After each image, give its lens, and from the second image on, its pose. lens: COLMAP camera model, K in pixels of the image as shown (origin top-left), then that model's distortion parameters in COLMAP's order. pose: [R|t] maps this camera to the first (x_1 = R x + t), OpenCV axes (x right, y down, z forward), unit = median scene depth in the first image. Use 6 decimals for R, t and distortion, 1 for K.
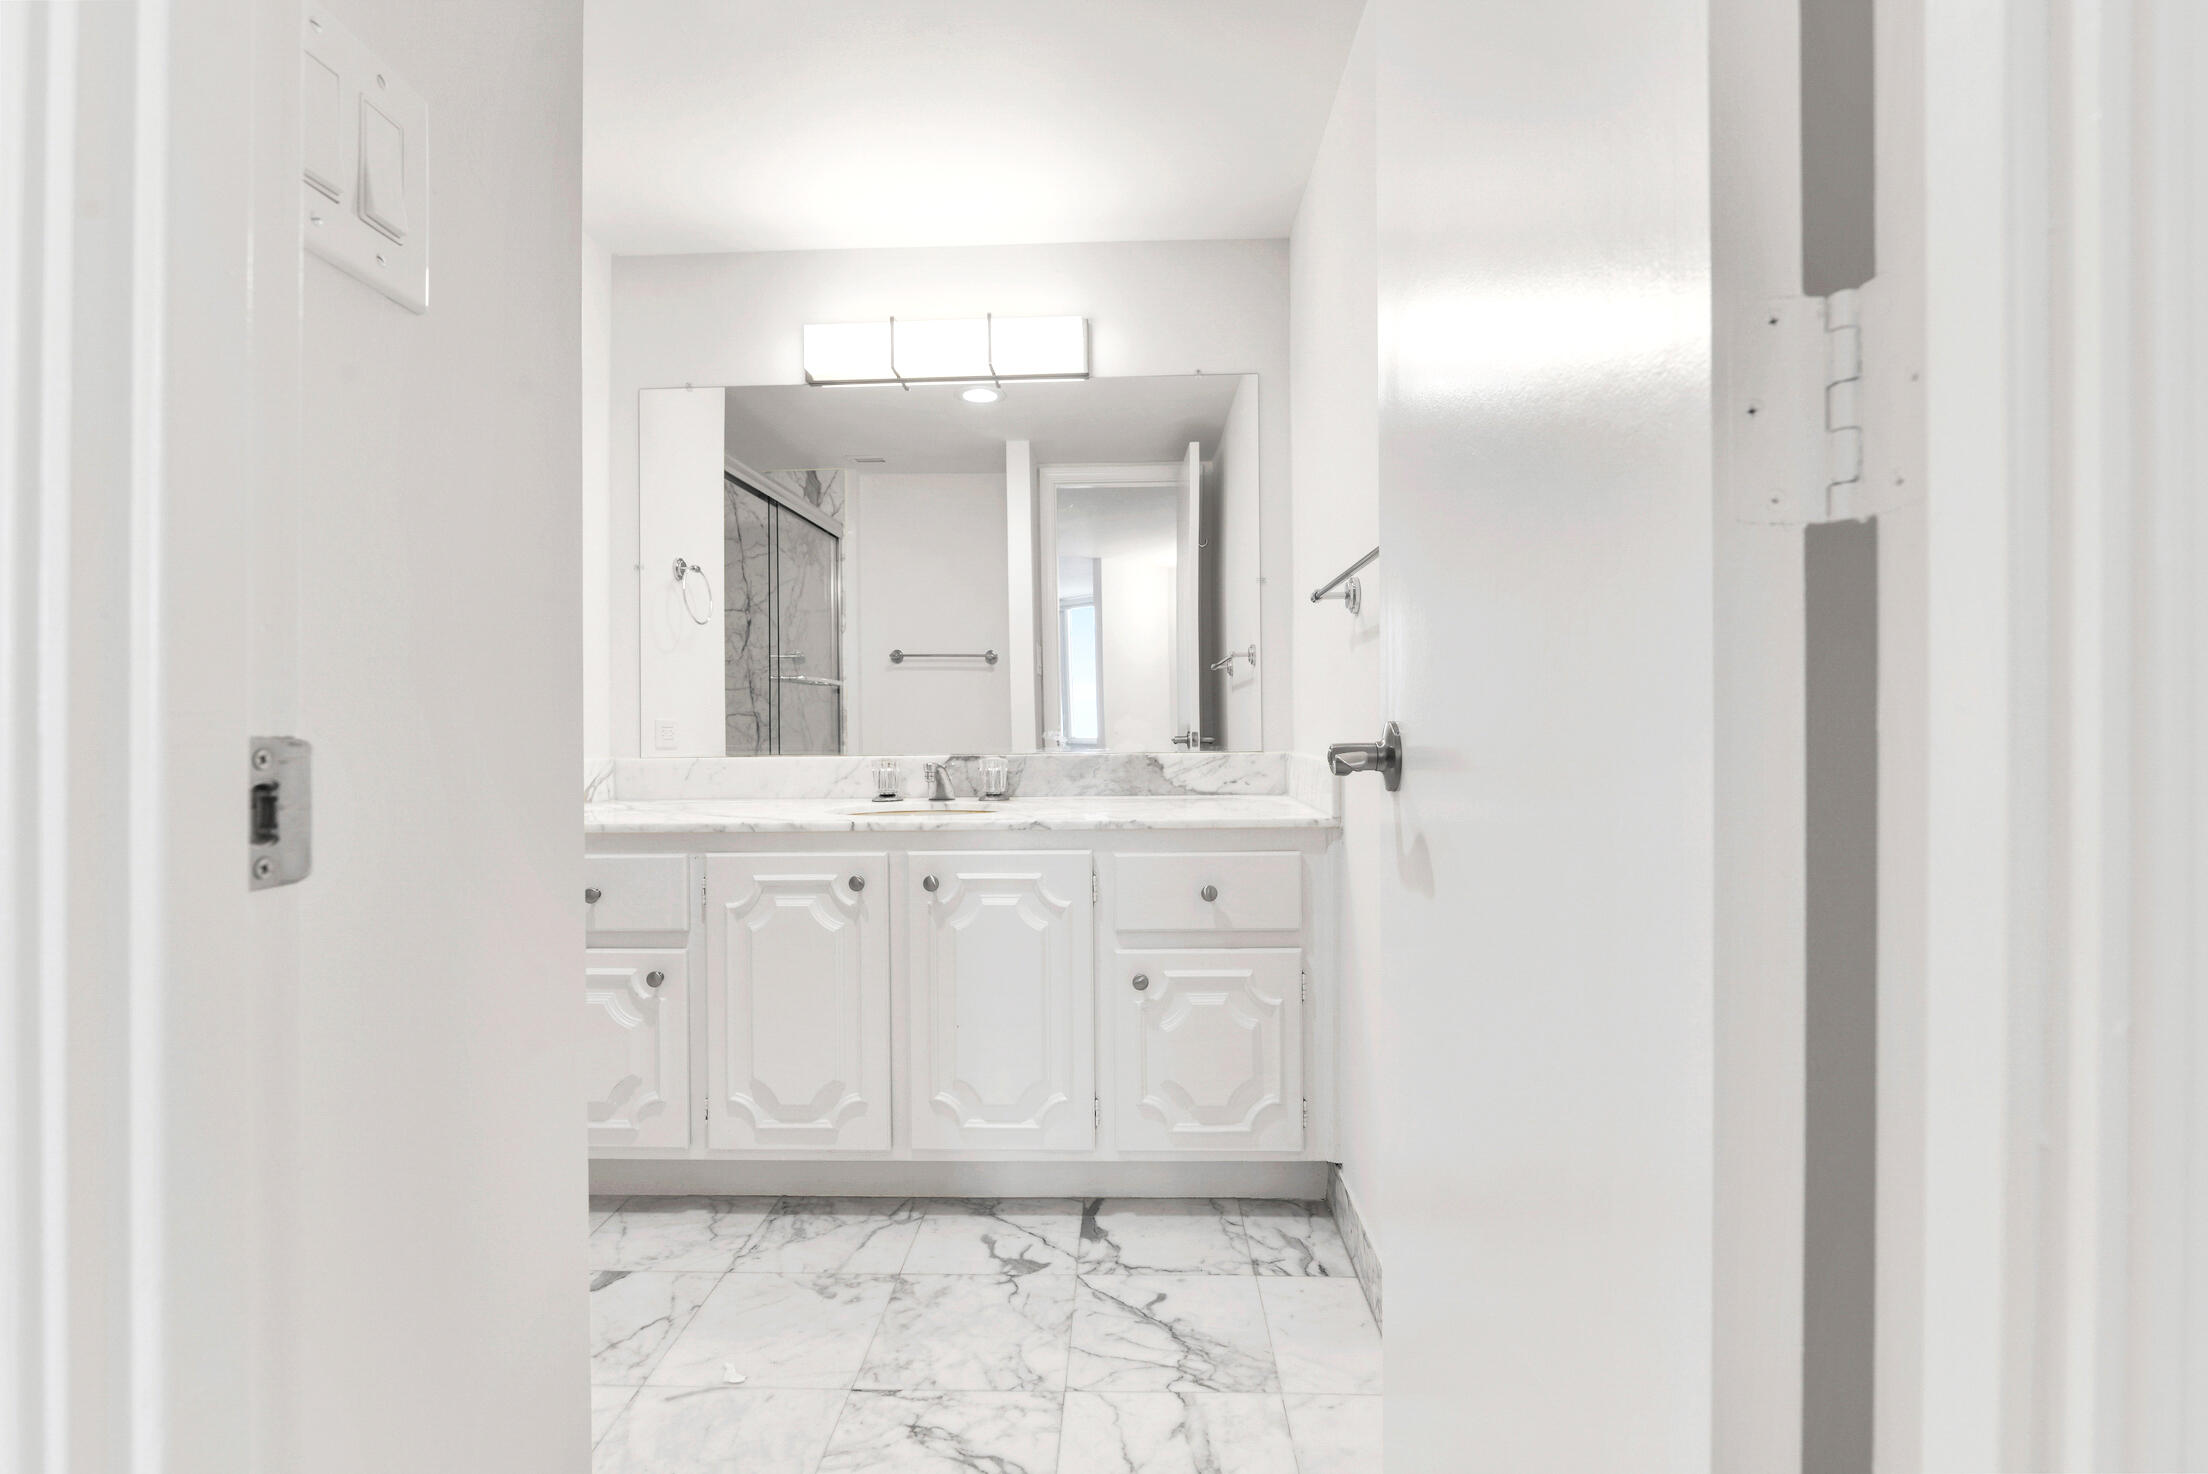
lens RADIAL K [[1025.0, 0, 1100.8], [0, 1025.0, 729.5], [0, 0, 1]] dist [0.015823, -0.019641]
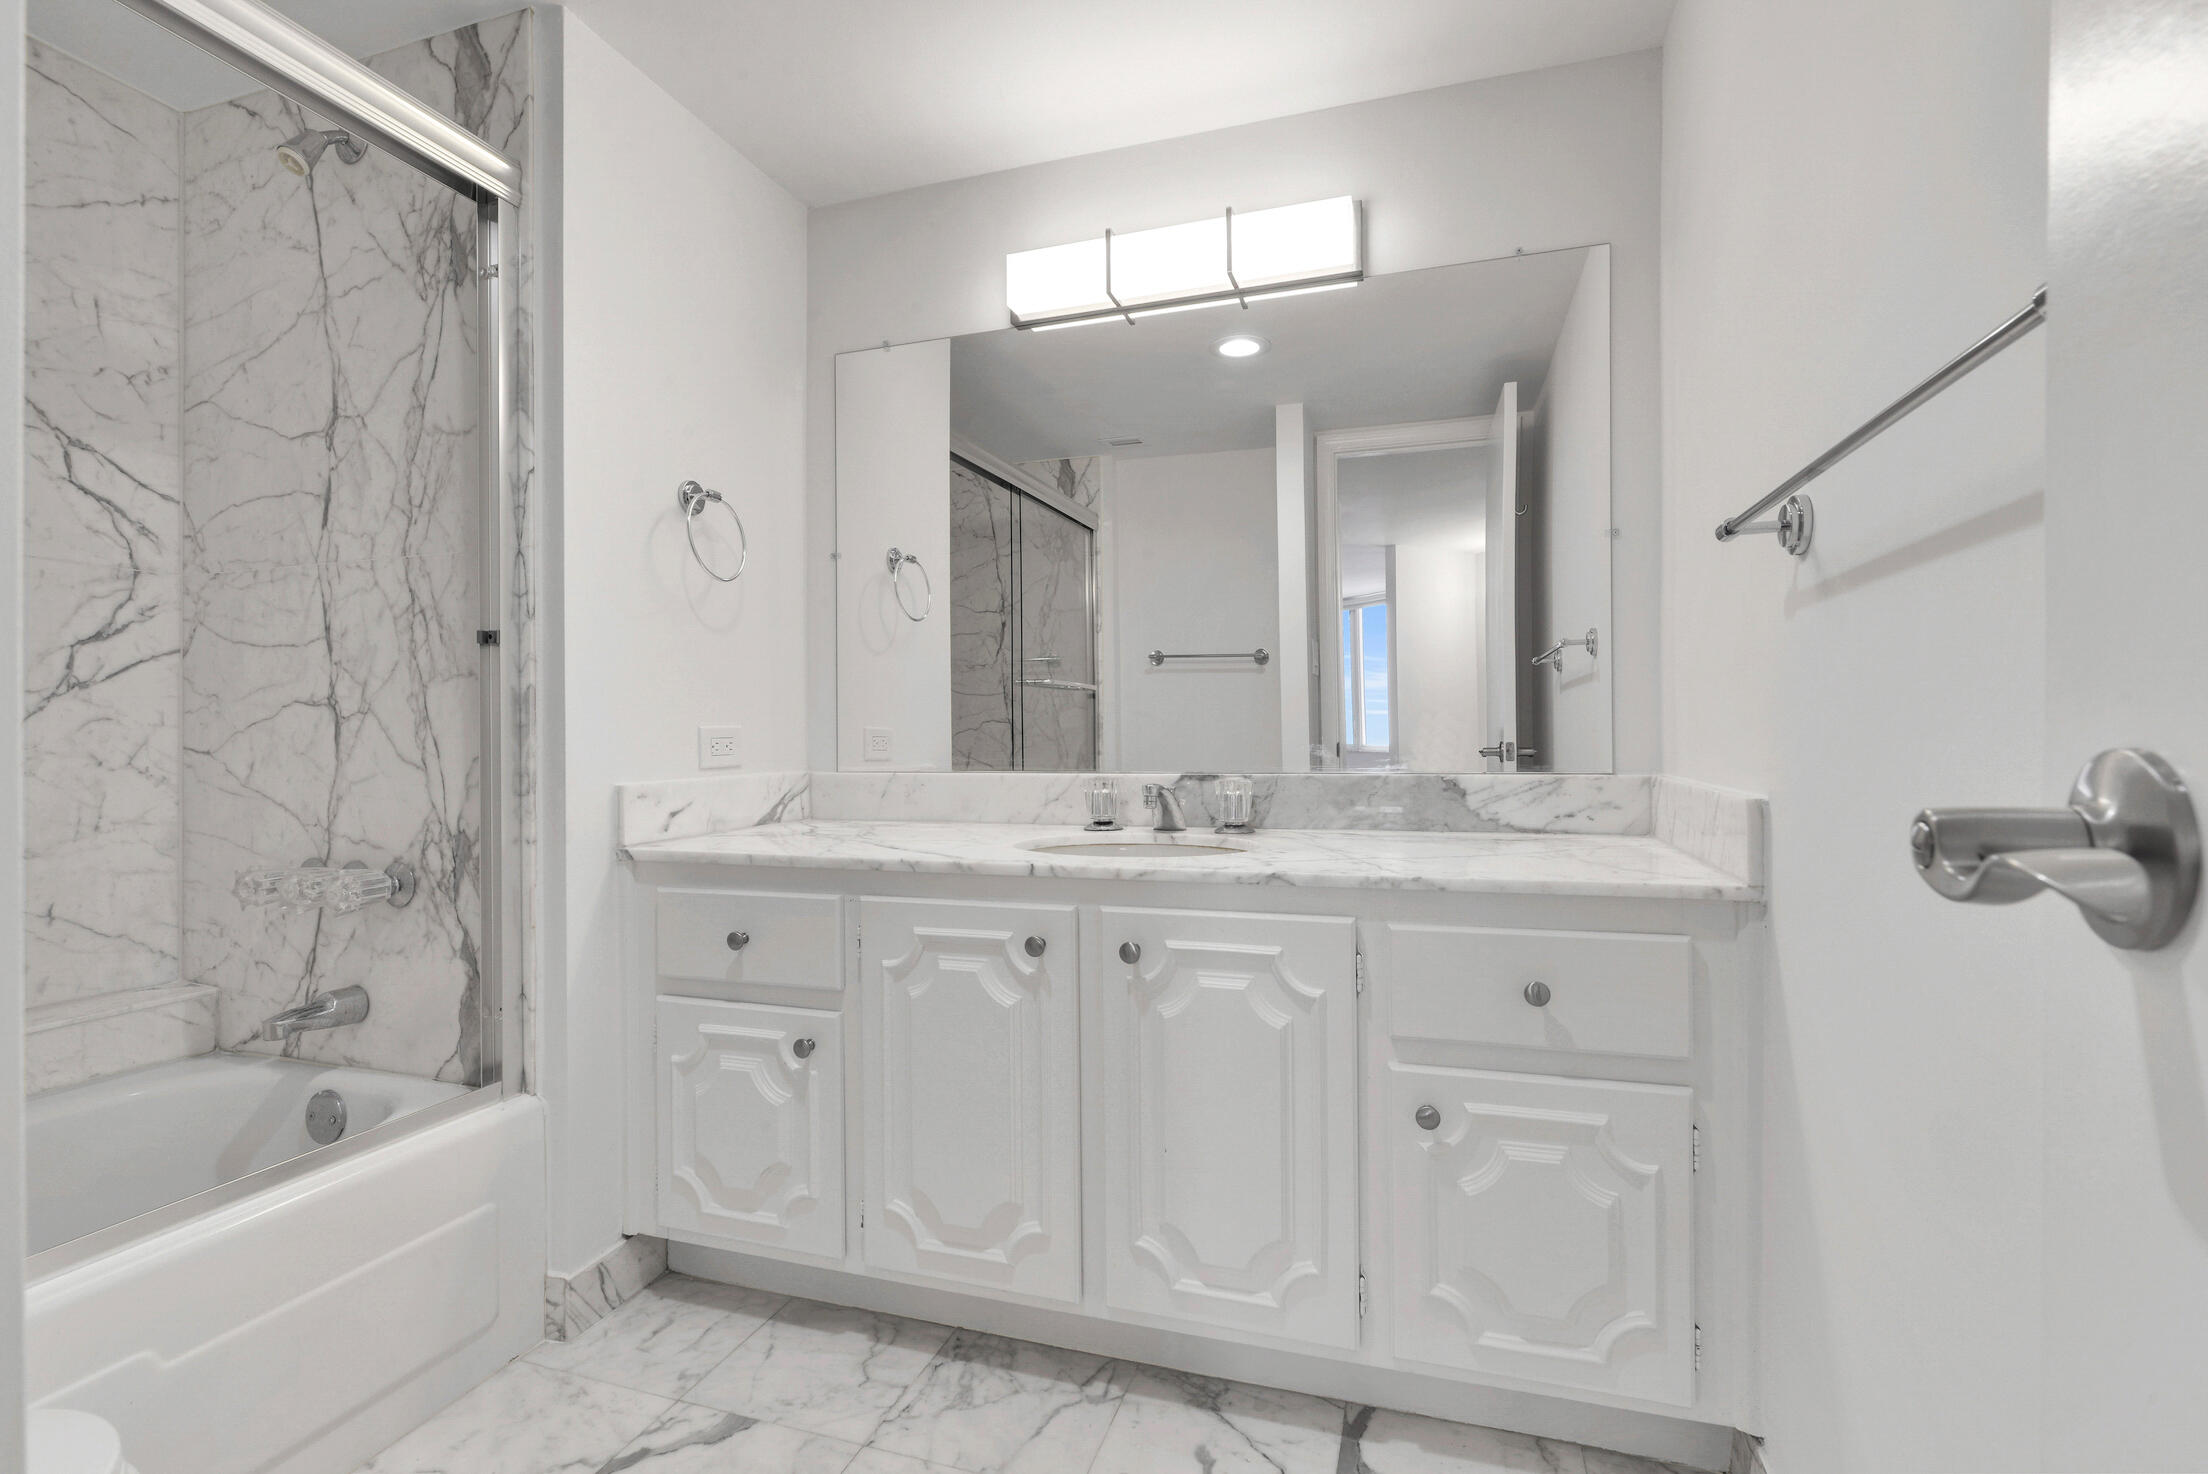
lens RADIAL K [[1025.0, 0, 1100.8], [0, 1025.0, 729.5], [0, 0, 1]] dist [0.015823, -0.019641]
pose [[0.959653, 0.000340, -0.281187, 0.020373], [-0.002038, 0.999981, -0.005747, -0.005388], [0.281179, 0.006088, 0.959636, 0.263810]]
